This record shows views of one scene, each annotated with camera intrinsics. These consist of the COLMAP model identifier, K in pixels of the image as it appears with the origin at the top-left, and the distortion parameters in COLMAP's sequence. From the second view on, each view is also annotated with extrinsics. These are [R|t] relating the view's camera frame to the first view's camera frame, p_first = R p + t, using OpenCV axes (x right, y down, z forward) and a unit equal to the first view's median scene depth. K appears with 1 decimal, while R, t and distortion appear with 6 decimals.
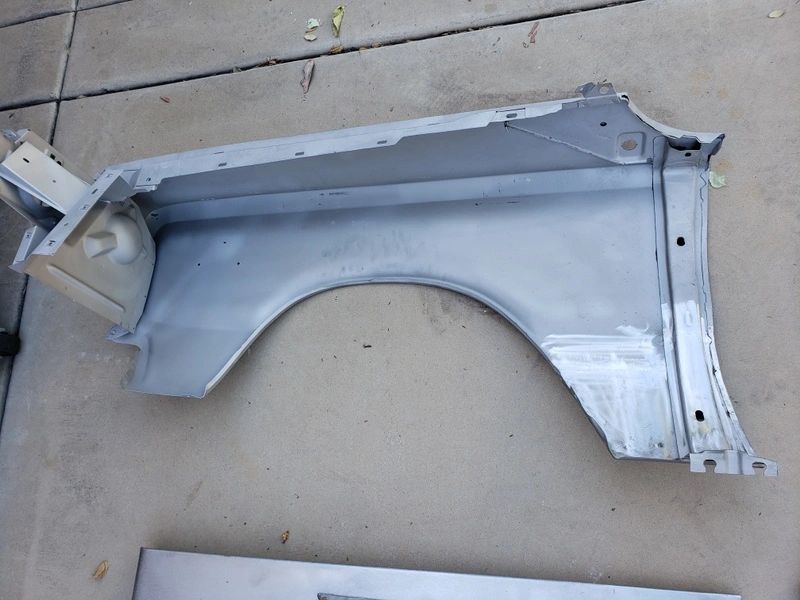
lens RADIAL K [[610.0, 0, 400.2], [0, 610.0, 293.4], [0, 0, 1]] dist [0.017349, 0.007806]
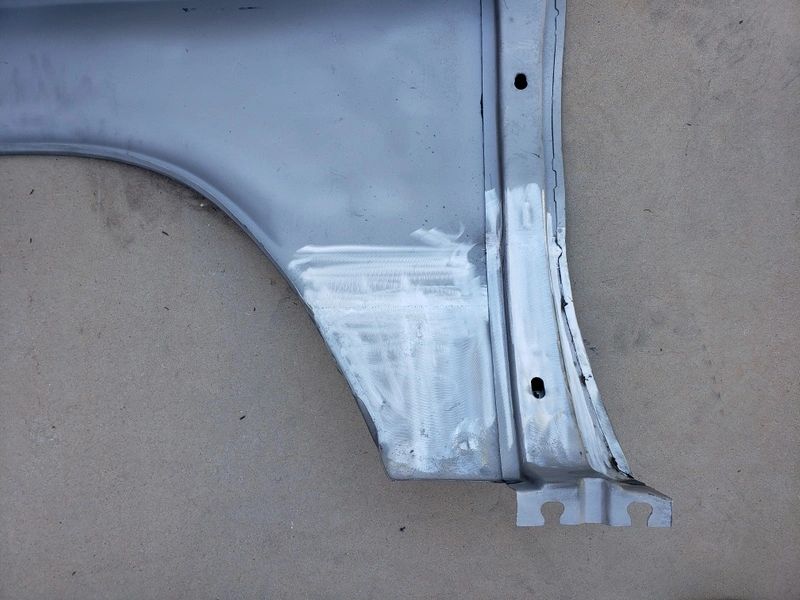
lens RADIAL K [[624.1, 0, 388.0], [0, 624.1, 297.1], [0, 0, 1]] dist [0.023137, 0.001926]
pose [[0.977506, -0.036923, 0.207651, 0.212263], [0.000953, 0.985320, 0.170715, 0.016085], [-0.210906, -0.166677, 0.963191, 0.436982]]
